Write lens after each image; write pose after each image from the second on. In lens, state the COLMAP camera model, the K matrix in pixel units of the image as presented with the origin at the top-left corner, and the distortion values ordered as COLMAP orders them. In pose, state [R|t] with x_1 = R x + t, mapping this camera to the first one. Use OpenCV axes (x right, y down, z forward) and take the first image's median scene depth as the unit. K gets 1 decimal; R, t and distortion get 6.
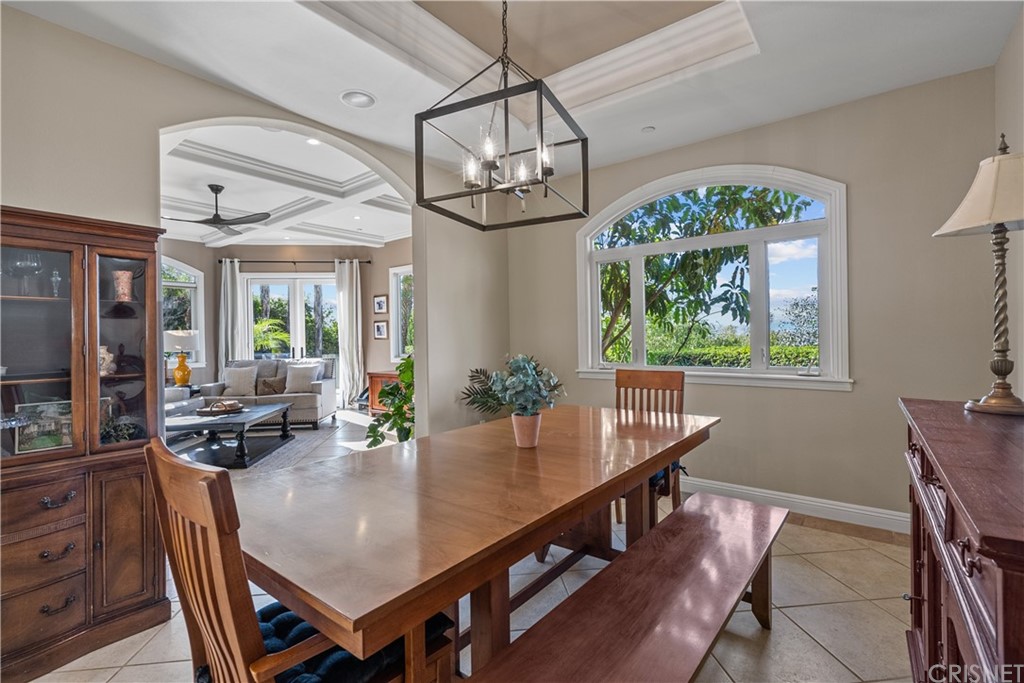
lens RADIAL K [[467.1, 0, 508.9], [0, 467.1, 334.4], [0, 0, 1]] dist [0.000890, 0.000338]
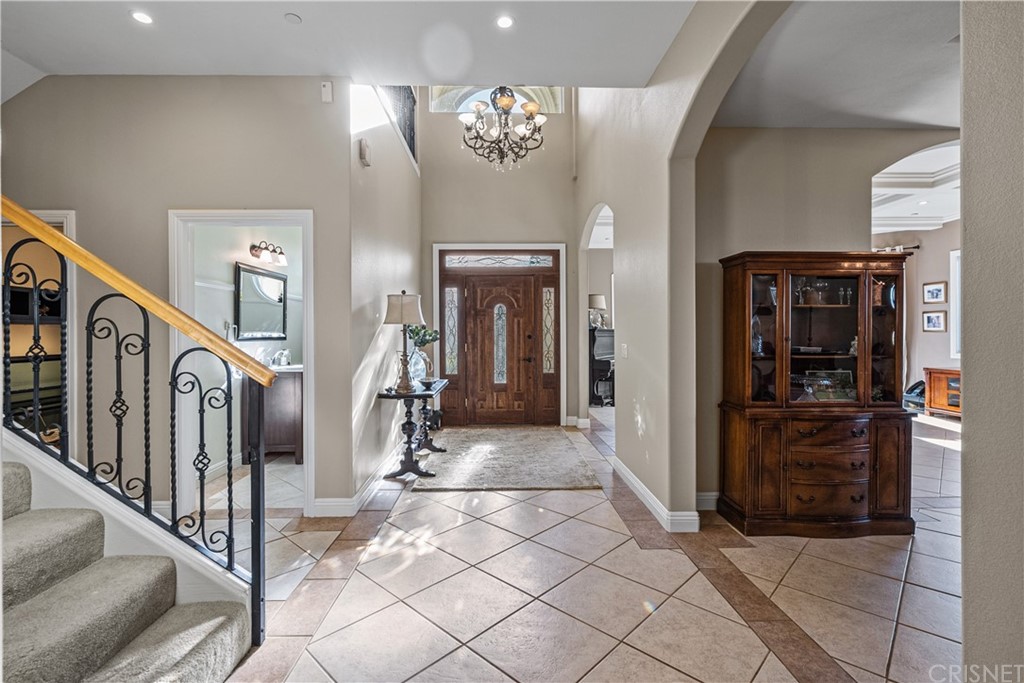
lens RADIAL K [[467.1, 0, 508.9], [0, 467.1, 334.4], [0, 0, 1]] dist [0.000890, 0.000338]
pose [[0.648464, 0.018353, -0.761024, -0.262050], [-0.001946, 0.999746, 0.022451, -0.006490], [0.761243, -0.013078, 0.648335, -0.463043]]
